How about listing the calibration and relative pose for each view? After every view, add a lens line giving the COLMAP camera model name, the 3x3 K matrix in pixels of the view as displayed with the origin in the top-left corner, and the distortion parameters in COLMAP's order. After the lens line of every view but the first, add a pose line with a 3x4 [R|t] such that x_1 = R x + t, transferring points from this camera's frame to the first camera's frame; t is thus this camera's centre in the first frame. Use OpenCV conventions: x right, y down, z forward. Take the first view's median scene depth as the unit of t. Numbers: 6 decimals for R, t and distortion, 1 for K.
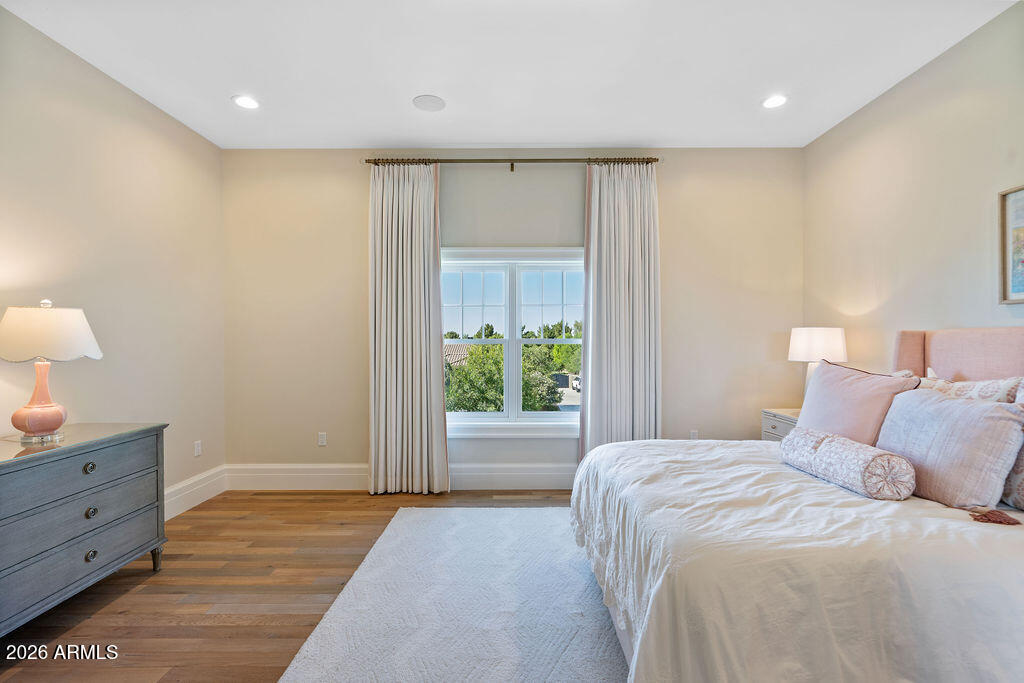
lens RADIAL K [[465.8, 0, 521.4], [0, 465.8, 337.7], [0, 0, 1]] dist [-0.007223, 0.002730]
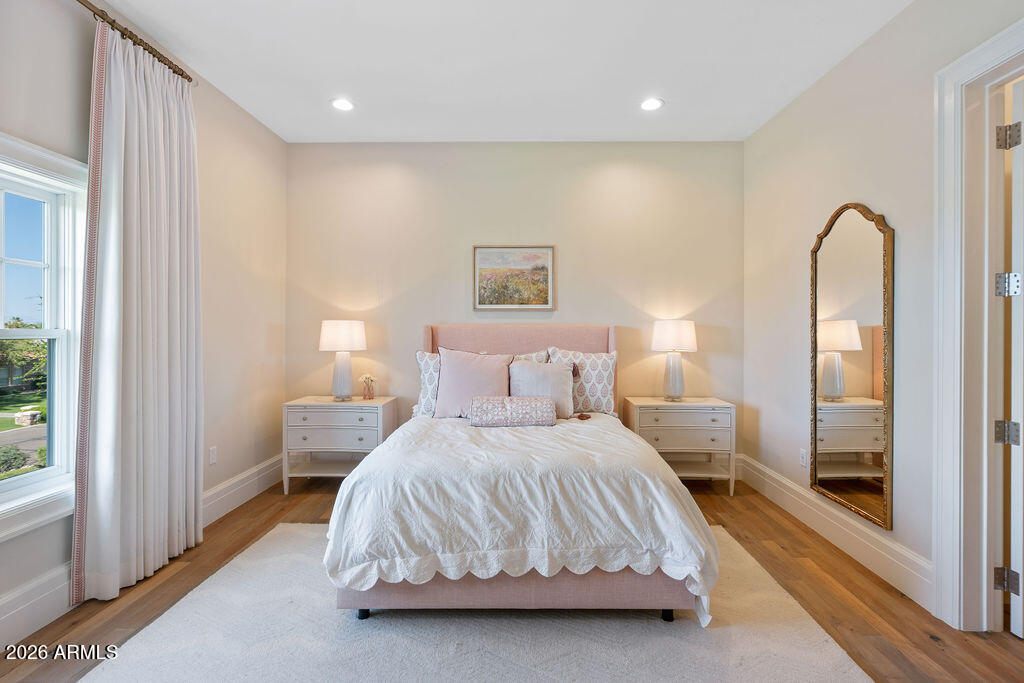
lens RADIAL K [[465.8, 0, 527.4], [0, 465.8, 330.0], [0, 0, 1]] dist [-0.007223, 0.002730]
pose [[0.010958, 0.000508, 0.999940, -0.494705], [-0.004641, 0.999989, -0.000457, 0.000100], [-0.999929, -0.004635, 0.010961, 0.564773]]
